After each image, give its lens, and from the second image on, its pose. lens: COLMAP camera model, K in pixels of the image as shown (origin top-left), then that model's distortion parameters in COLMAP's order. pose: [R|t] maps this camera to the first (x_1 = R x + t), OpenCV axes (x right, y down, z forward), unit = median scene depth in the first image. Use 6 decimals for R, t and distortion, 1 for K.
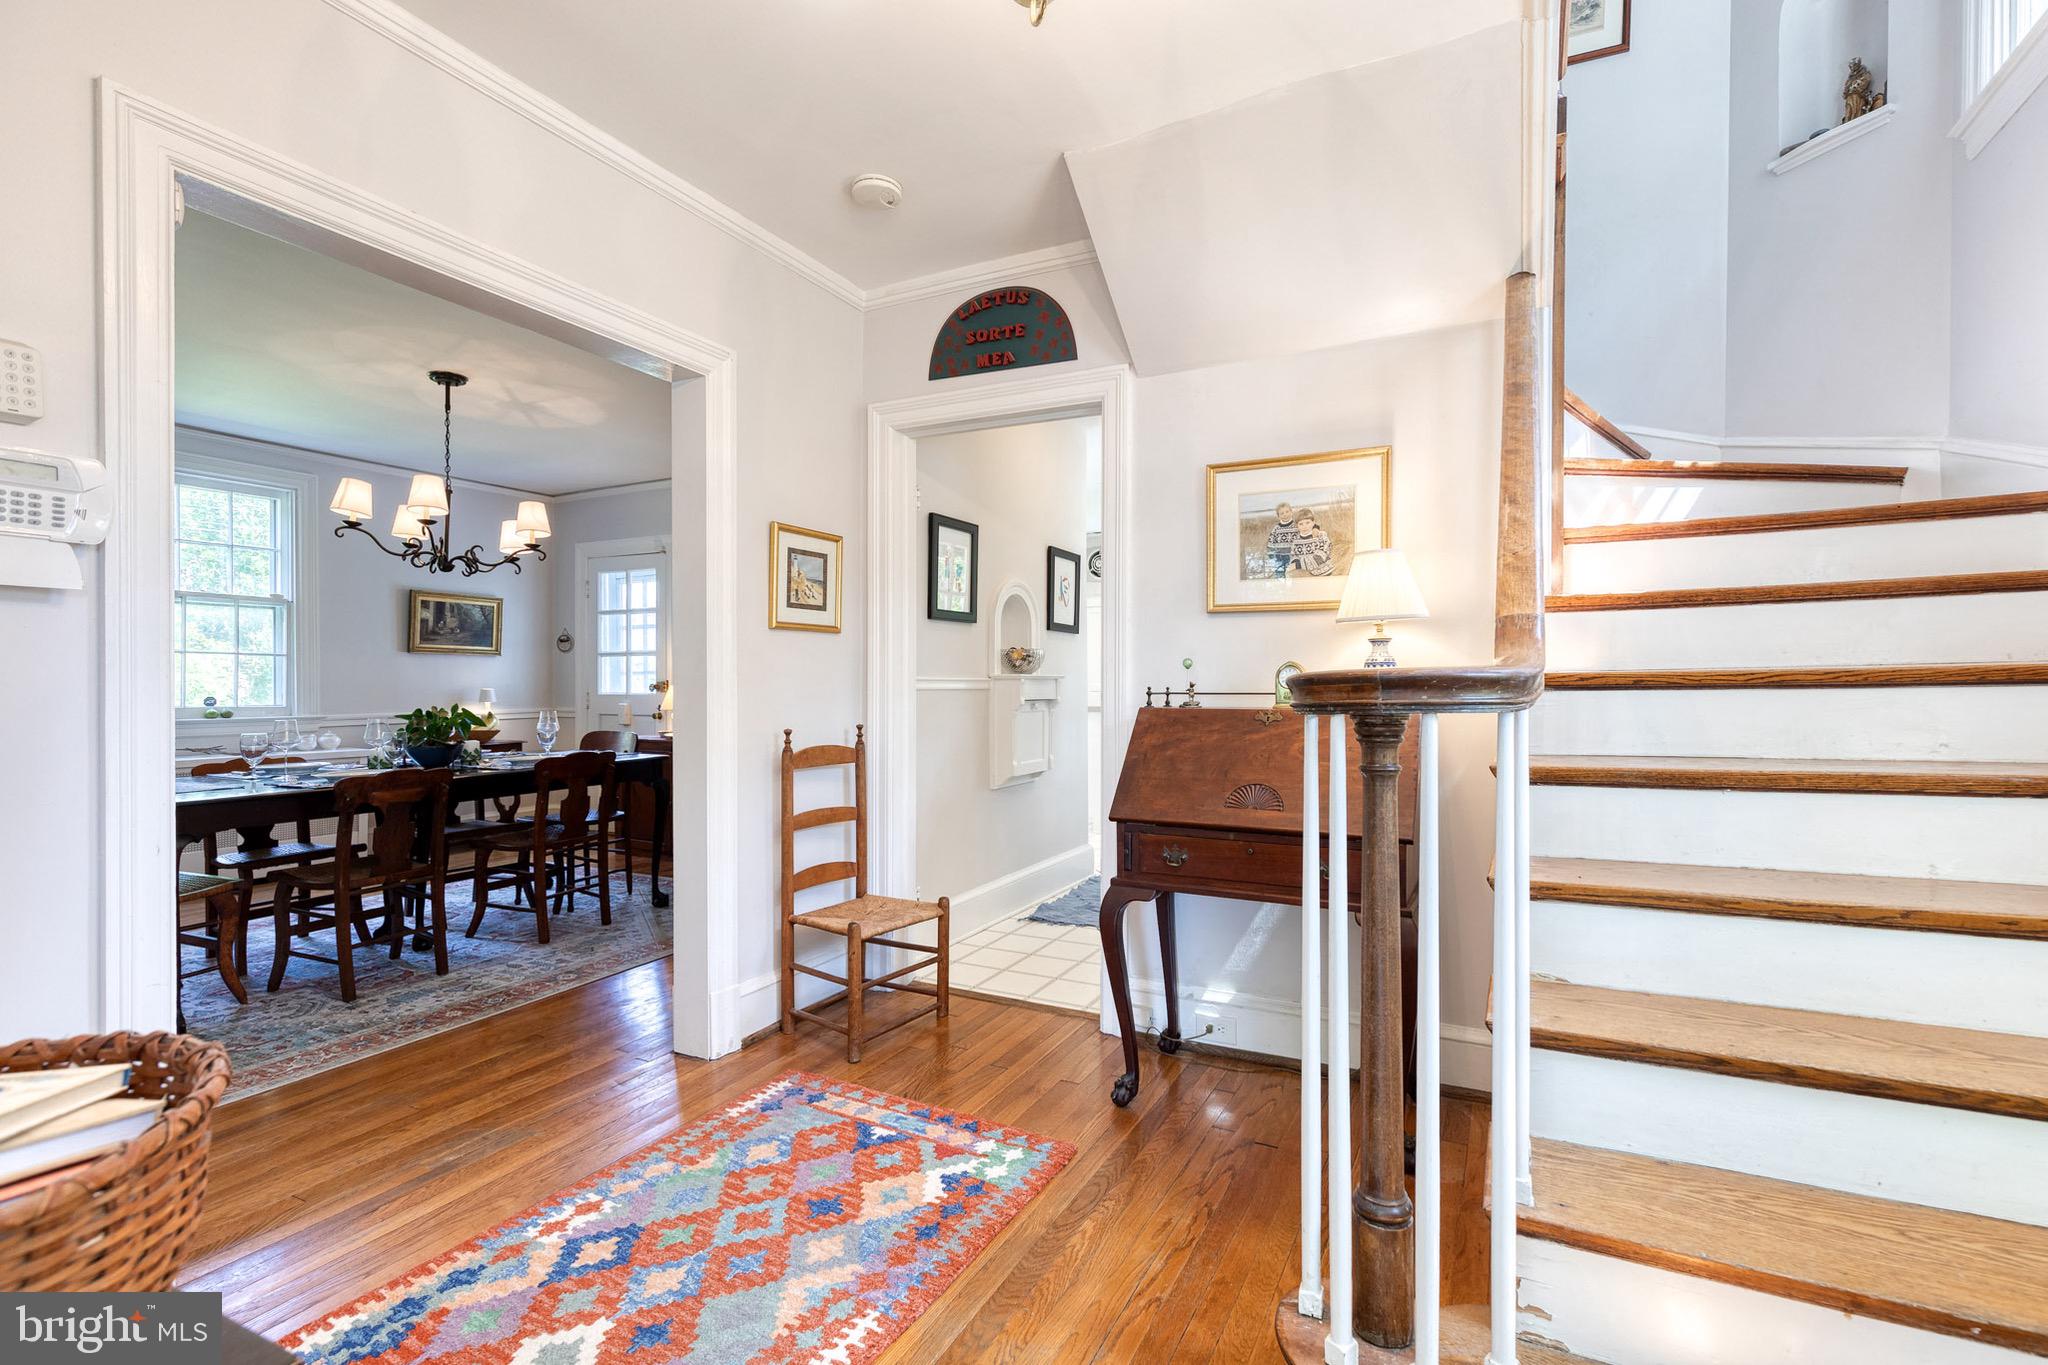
lens RADIAL K [[928.8, 0, 1036.3], [0, 928.8, 680.0], [0, 0, 1]] dist [0.000497, -0.000032]
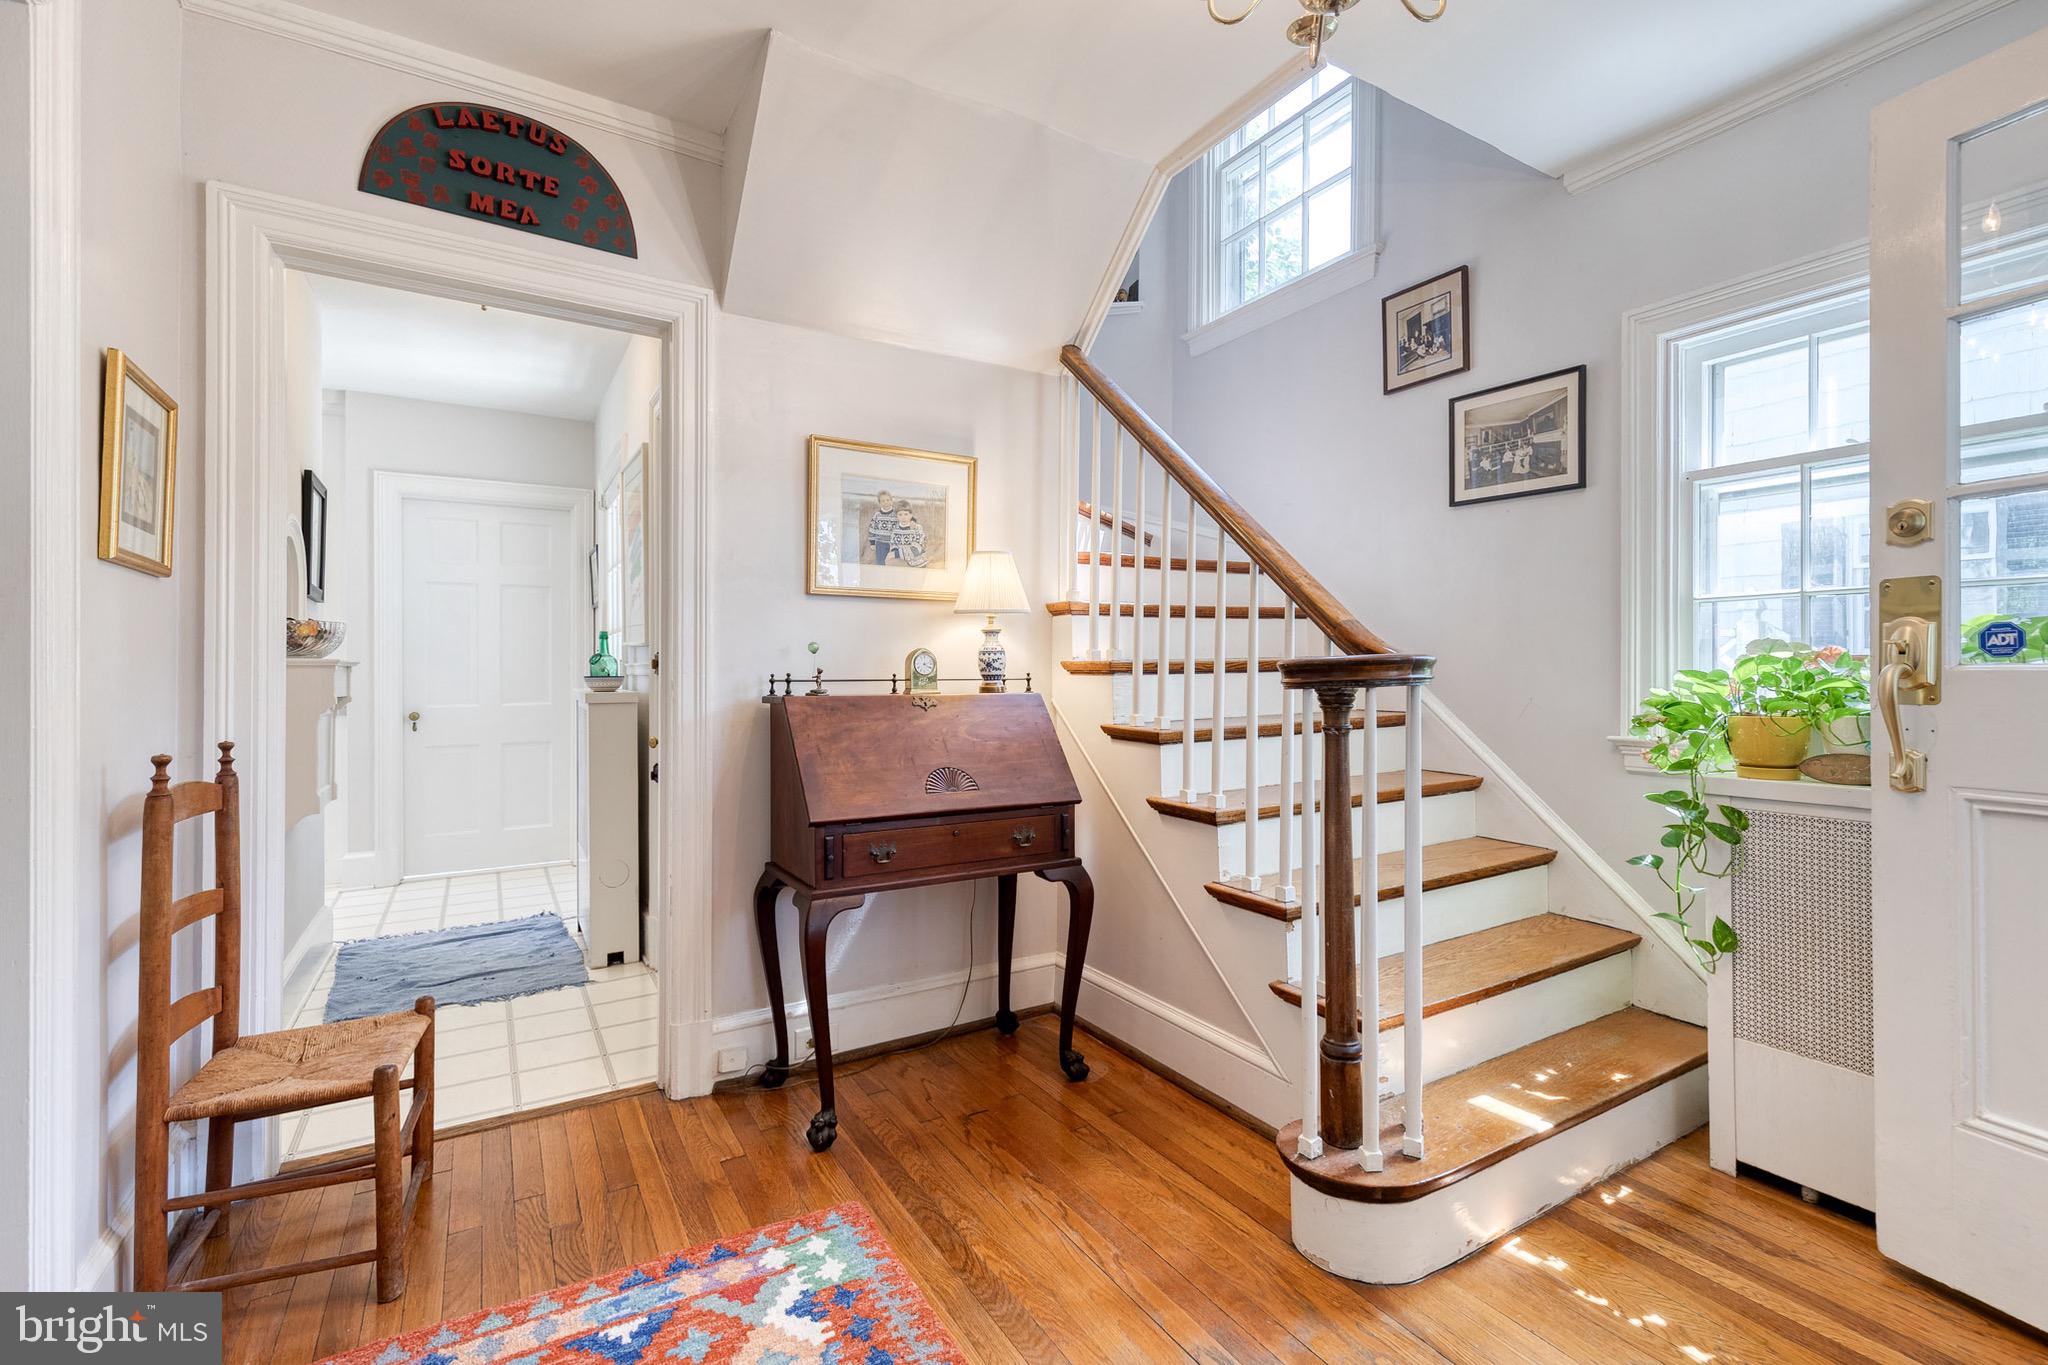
lens RADIAL K [[947.5, 0, 1028.9], [0, 947.5, 668.6], [0, 0, 1]] dist [0.008262, 0.000031]
pose [[0.513784, 0.005344, 0.857903, -0.541645], [0.000074, 0.999980, -0.006274, 0.008566], [-0.857920, 0.003287, 0.513773, 0.344217]]
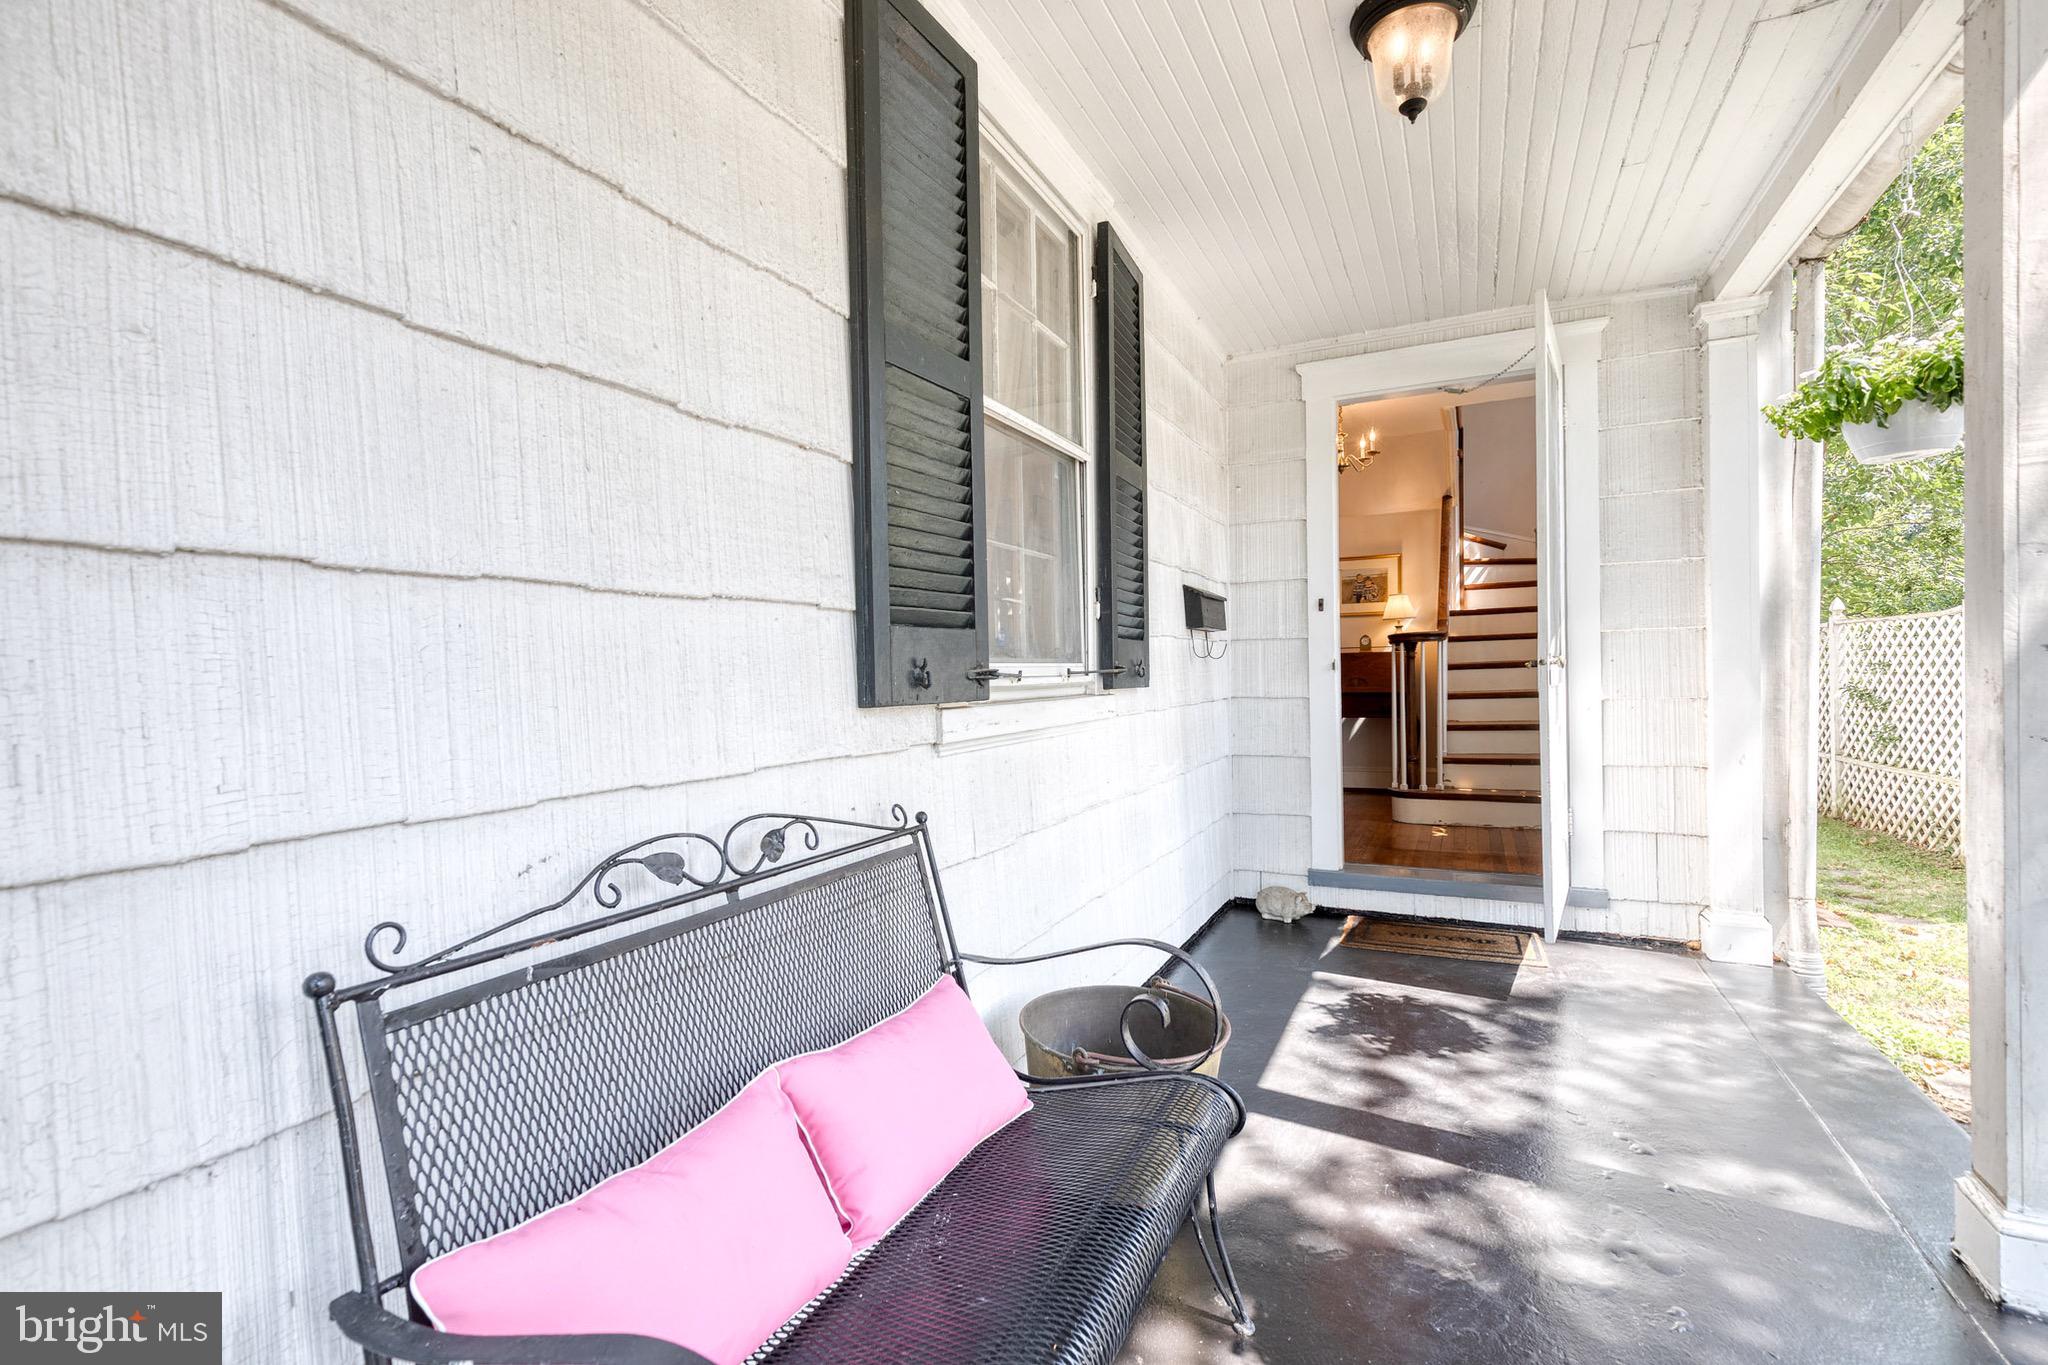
lens RADIAL K [[928.8, 0, 1036.3], [0, 928.8, 680.0], [0, 0, 1]] dist [0.000497, -0.000032]
pose [[0.999290, -0.018367, 0.032884, -0.736361], [0.018057, 0.999790, 0.009696, 0.064422], [-0.033055, -0.009096, 0.999412, -1.586202]]
